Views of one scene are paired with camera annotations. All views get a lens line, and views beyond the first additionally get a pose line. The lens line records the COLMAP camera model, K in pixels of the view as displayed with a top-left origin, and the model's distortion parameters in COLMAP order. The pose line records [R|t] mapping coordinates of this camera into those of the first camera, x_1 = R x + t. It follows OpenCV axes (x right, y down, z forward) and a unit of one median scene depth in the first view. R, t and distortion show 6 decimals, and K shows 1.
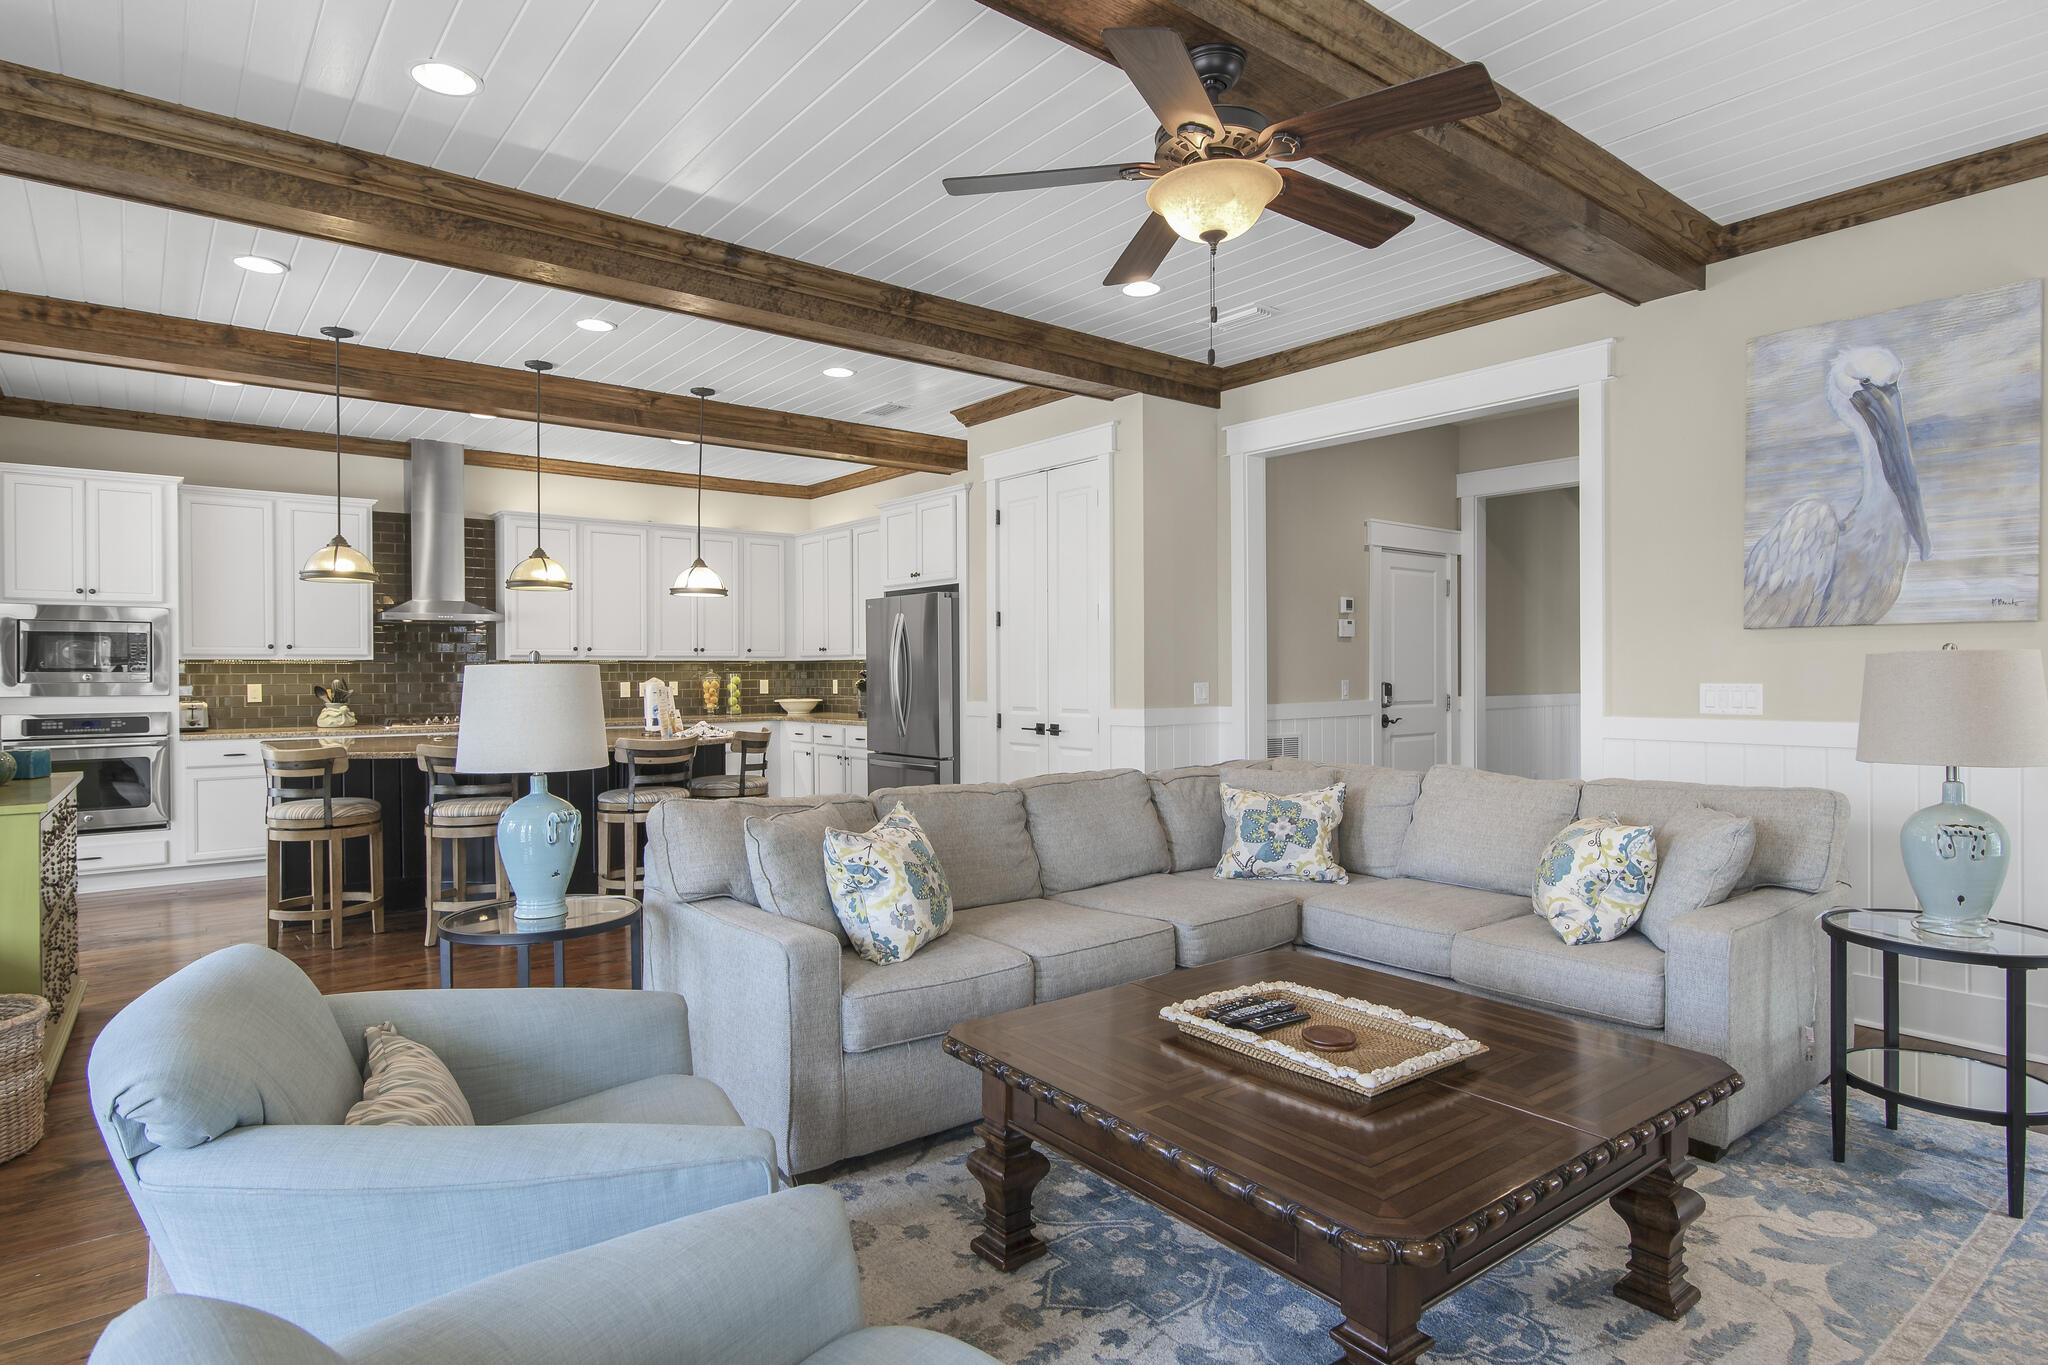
lens RADIAL K [[1094.3, 0, 1017.2], [0, 1094.3, 682.6], [0, 0, 1]] dist [-0.003067, 0.000023]
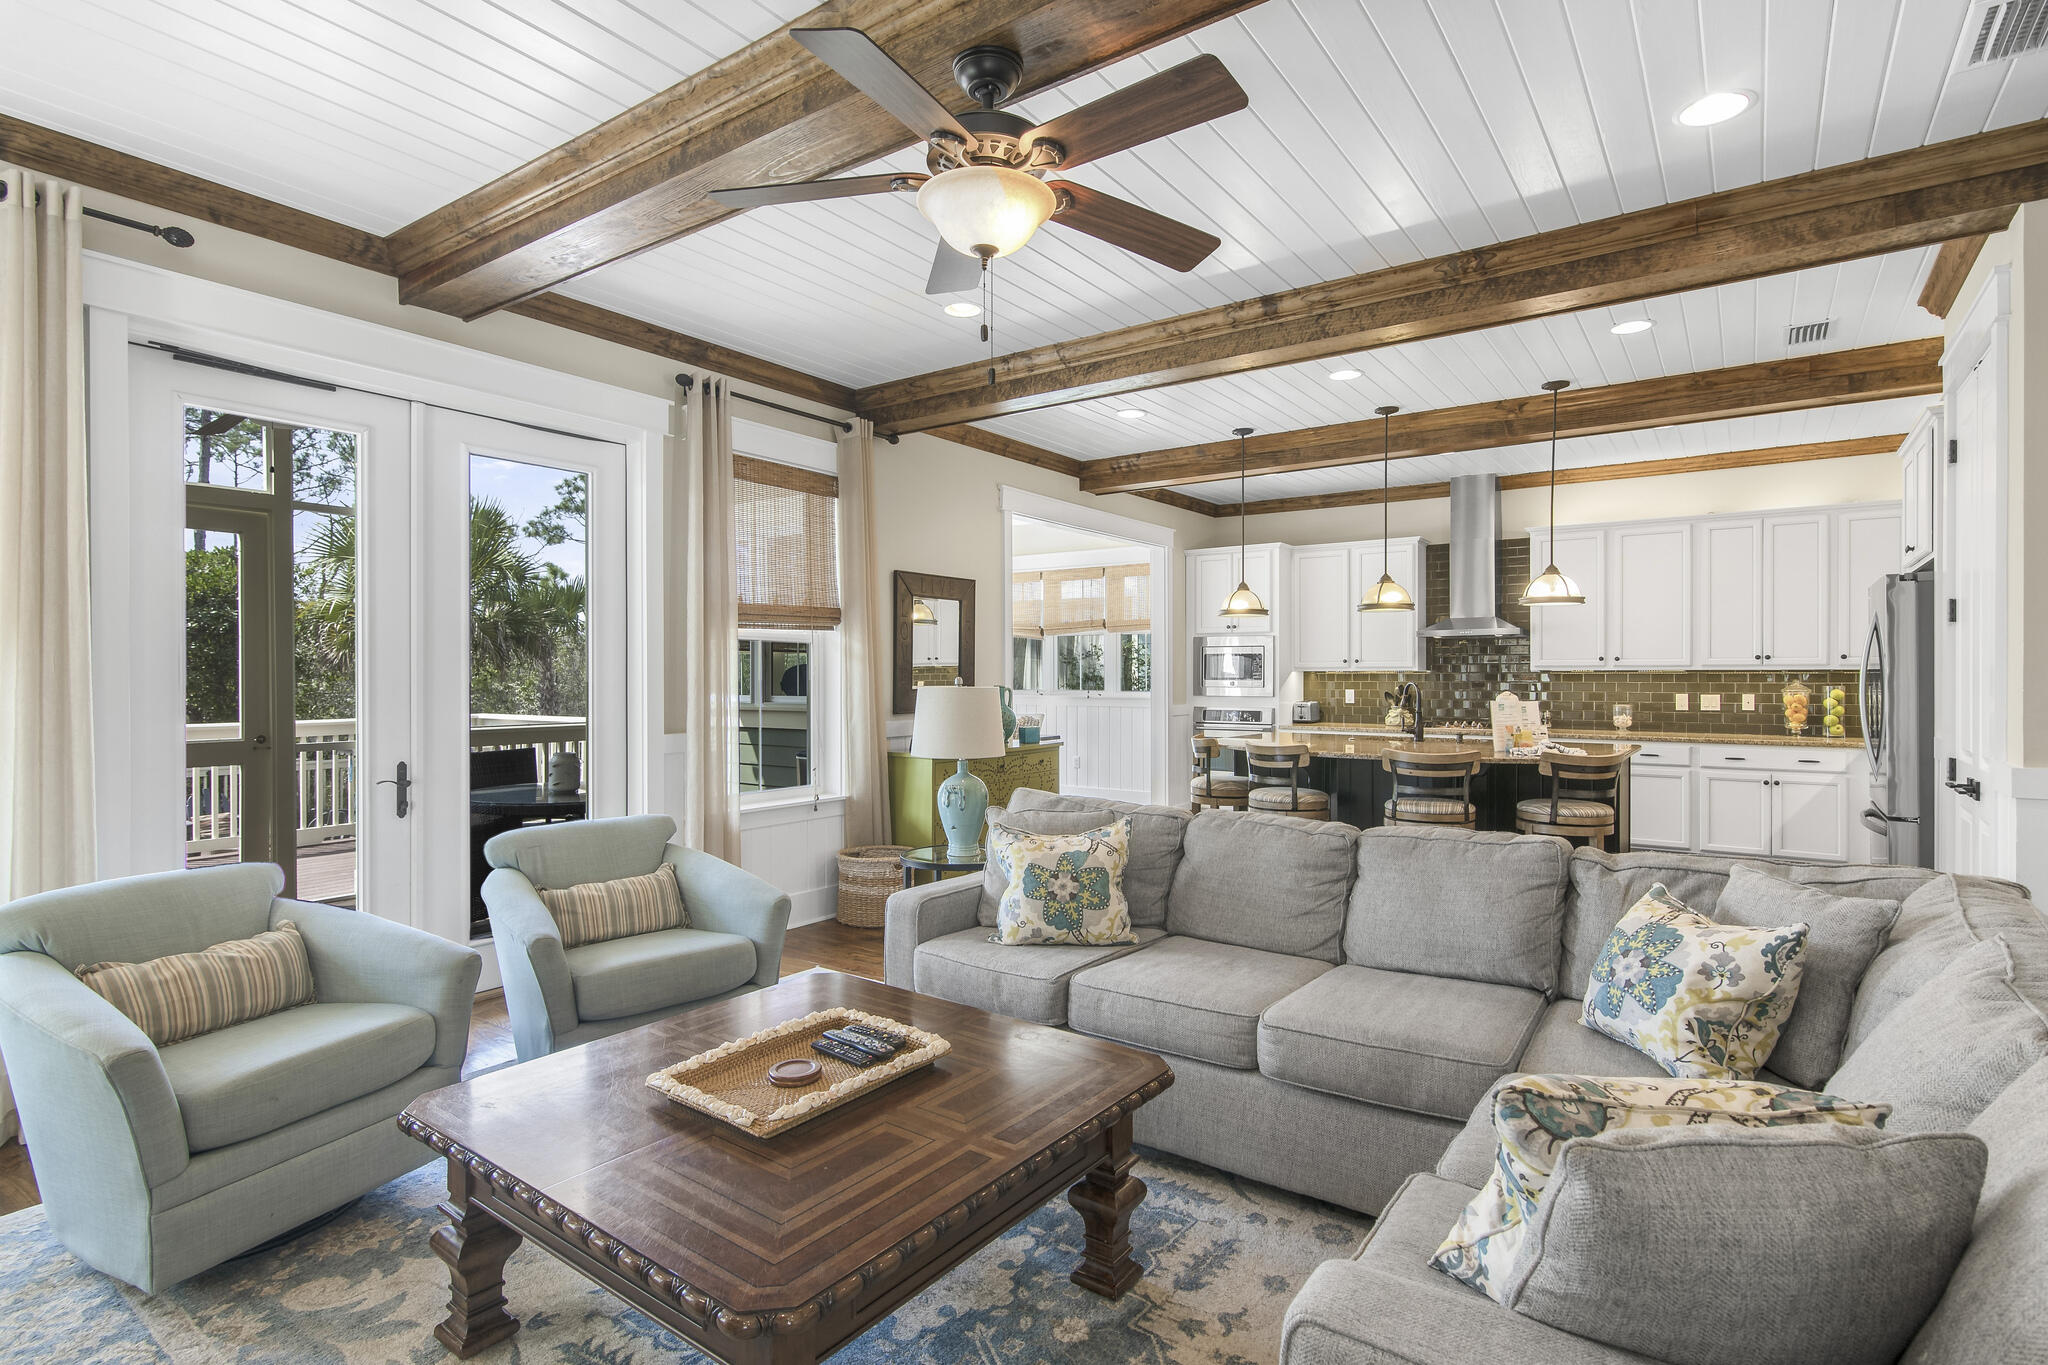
lens RADIAL K [[1031.9, 0, 1011.8], [0, 1031.9, 675.1], [0, 0, 1]] dist [0.002880, -0.000842]
pose [[0.262860, 0.002264, -0.964831, 0.393780], [-0.012013, 0.999927, -0.000927, -0.010153], [0.964759, 0.011835, 0.262868, 0.285826]]
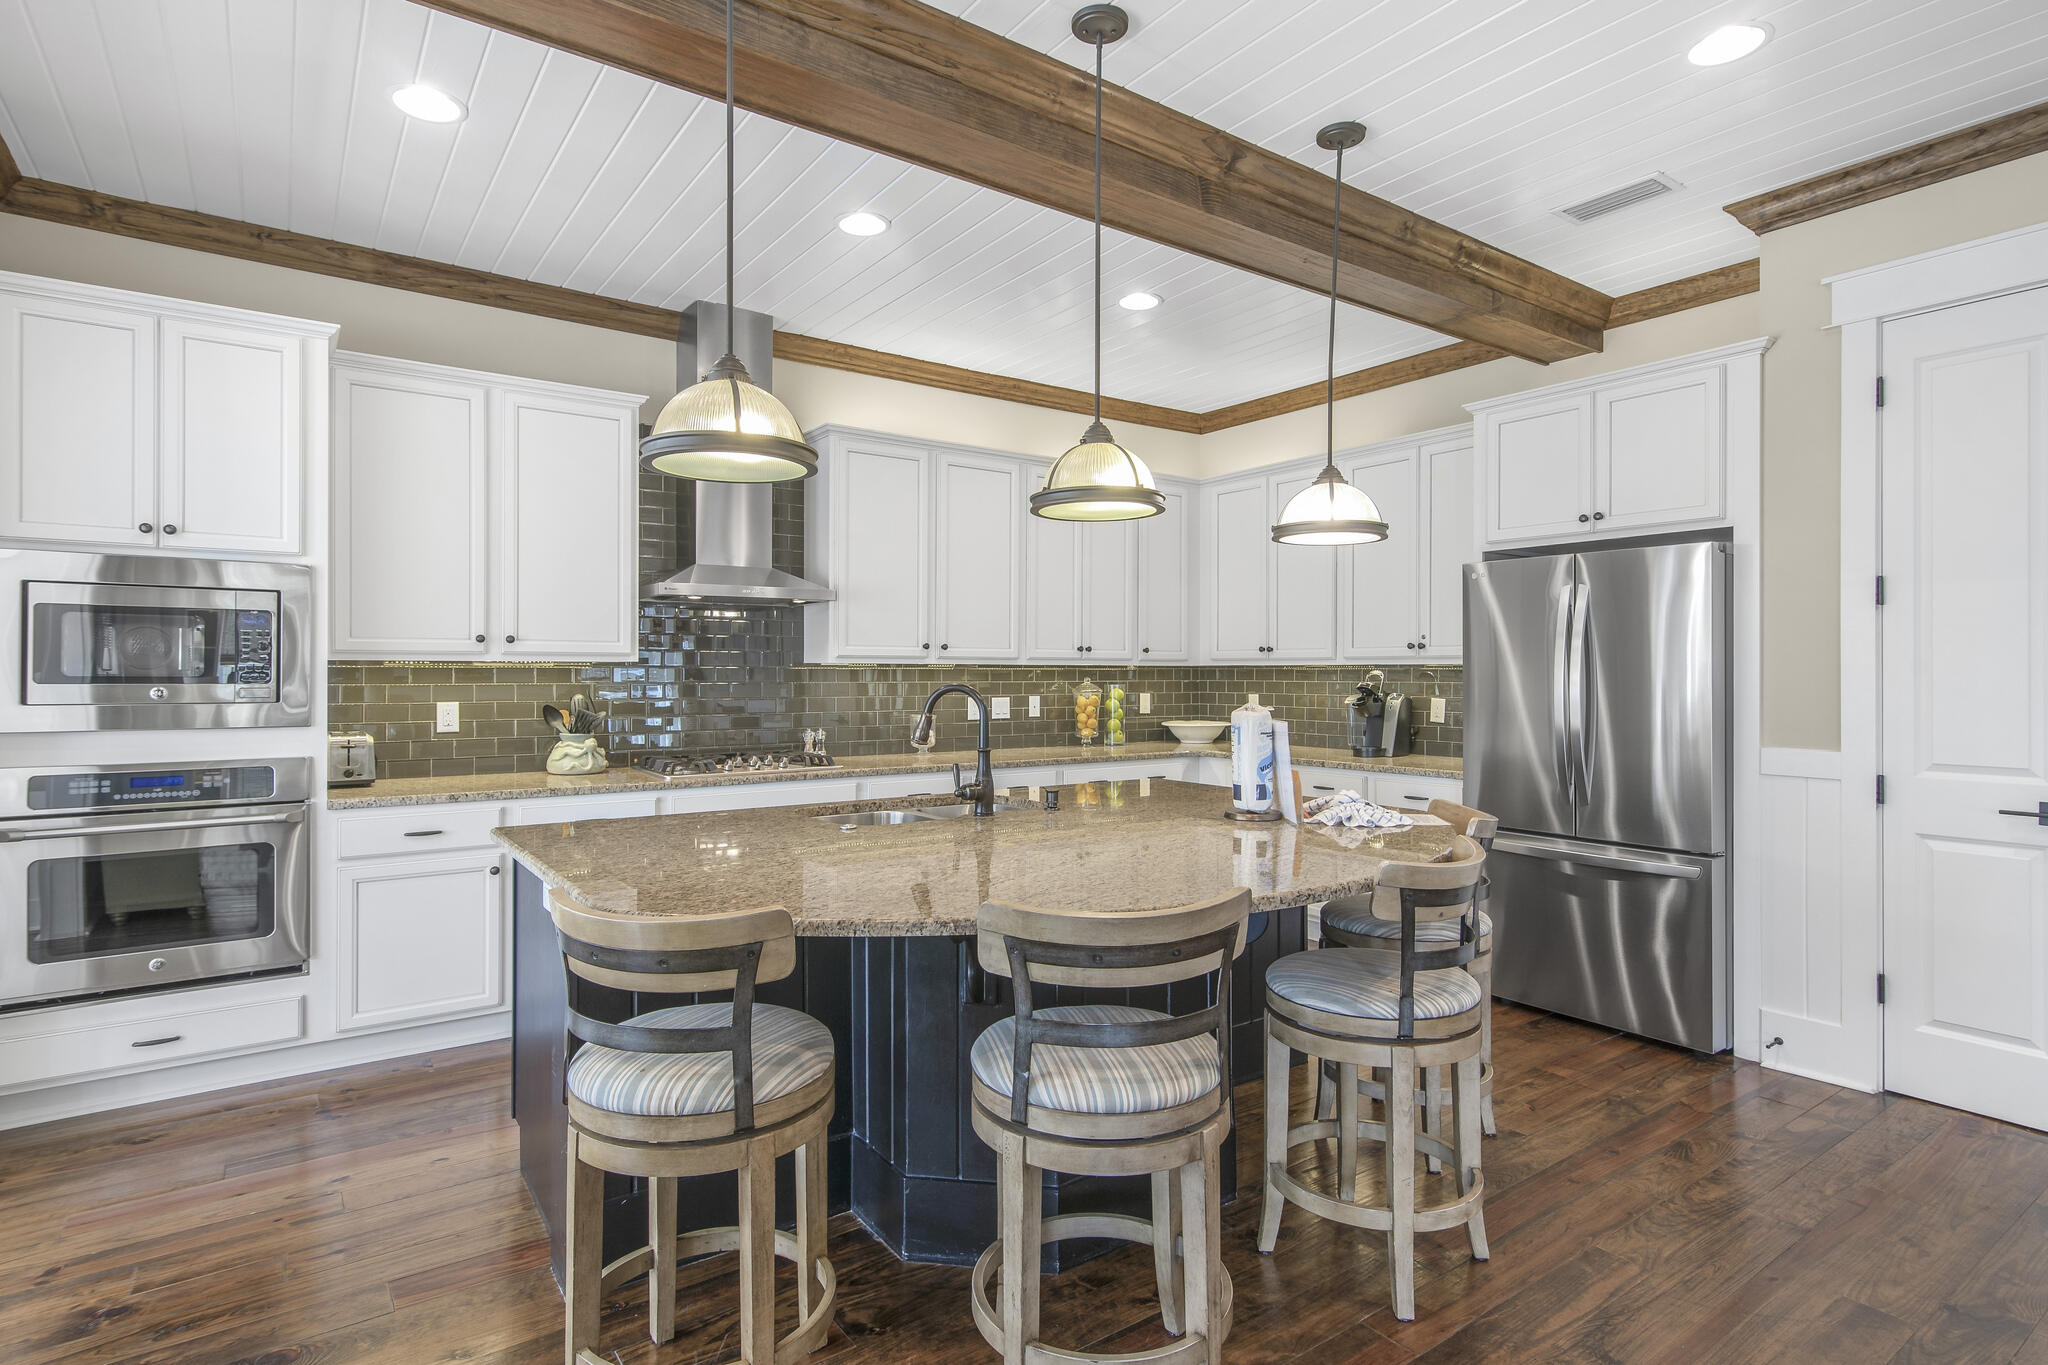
lens RADIAL K [[1031.9, 0, 1031.7], [0, 1031.9, 675.6], [0, 0, 1]] dist [0.002880, -0.000842]
pose [[0.998983, 0.006070, -0.044670, -0.358508], [-0.006400, 0.999953, -0.007242, -0.011026], [0.044624, 0.007521, 0.998976, 0.455956]]
